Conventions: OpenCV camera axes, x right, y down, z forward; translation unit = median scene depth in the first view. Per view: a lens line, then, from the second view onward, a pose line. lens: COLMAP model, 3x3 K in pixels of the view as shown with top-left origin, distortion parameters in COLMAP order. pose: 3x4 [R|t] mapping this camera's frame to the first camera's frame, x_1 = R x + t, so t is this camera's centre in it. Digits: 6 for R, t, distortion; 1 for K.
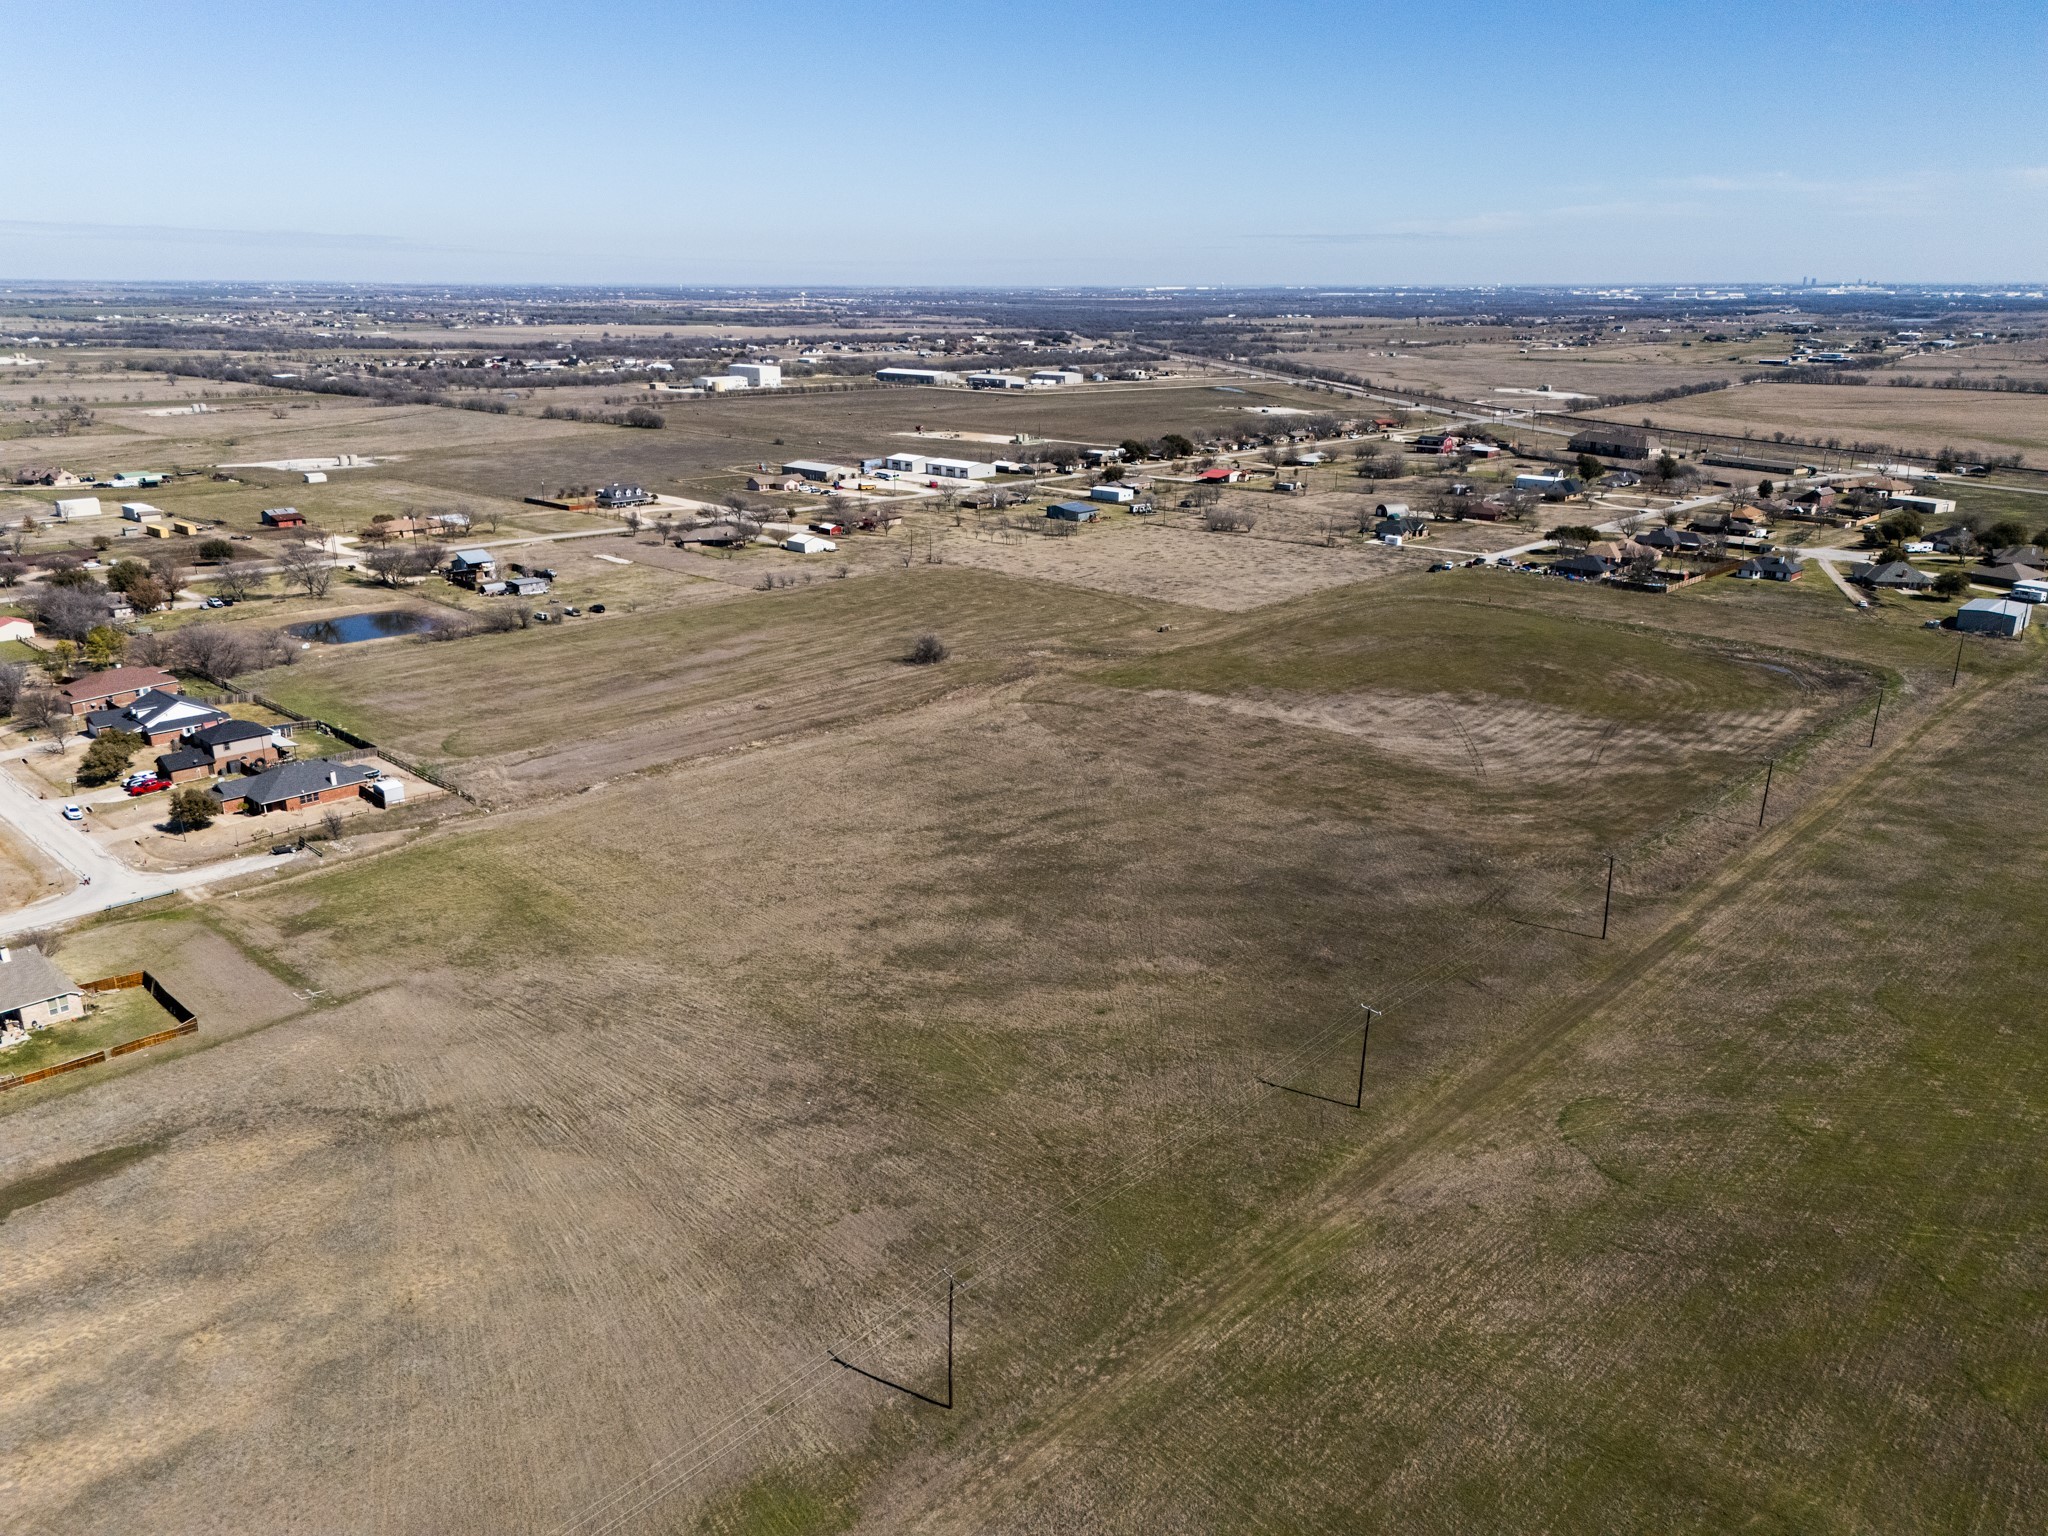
lens RADIAL K [[1501.8, 0, 1020.0], [0, 1501.8, 763.0], [0, 0, 1]] dist [0.069706, -0.059430]
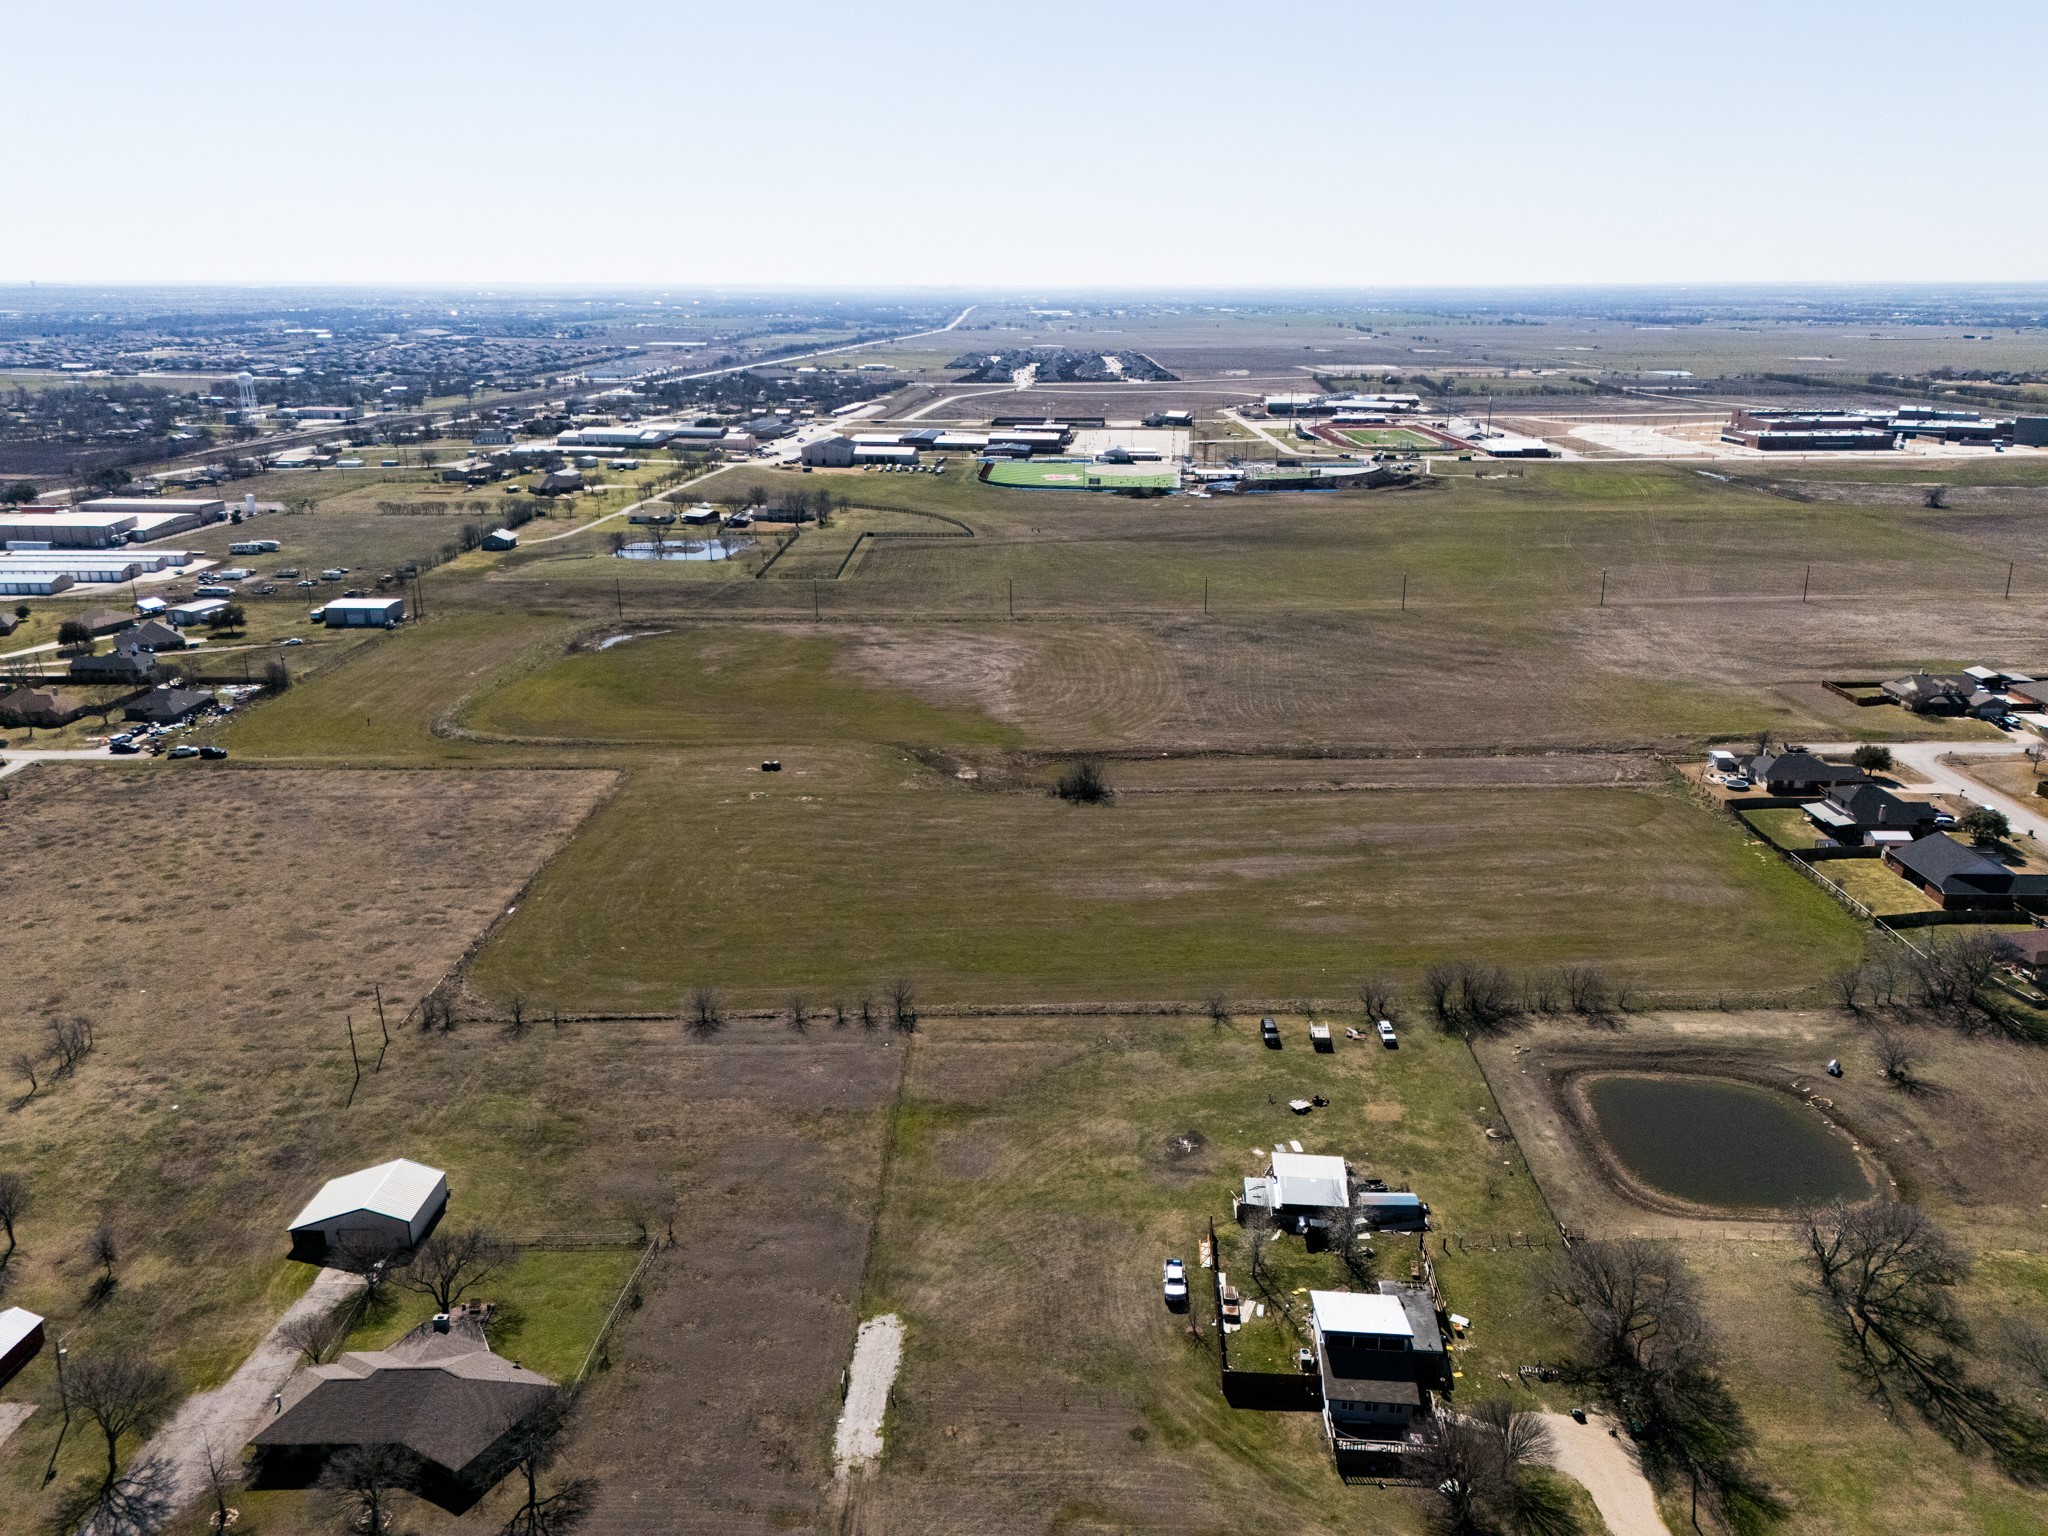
lens RADIAL K [[1501.8, 0, 1022.0], [0, 1501.8, 767.1], [0, 0, 1]] dist [0.069706, -0.059430]
pose [[-0.676848, -0.228486, 0.699764, -0.836273], [0.222865, 0.842390, 0.490623, -0.670236], [-0.701575, 0.488030, -0.519249, 1.902553]]
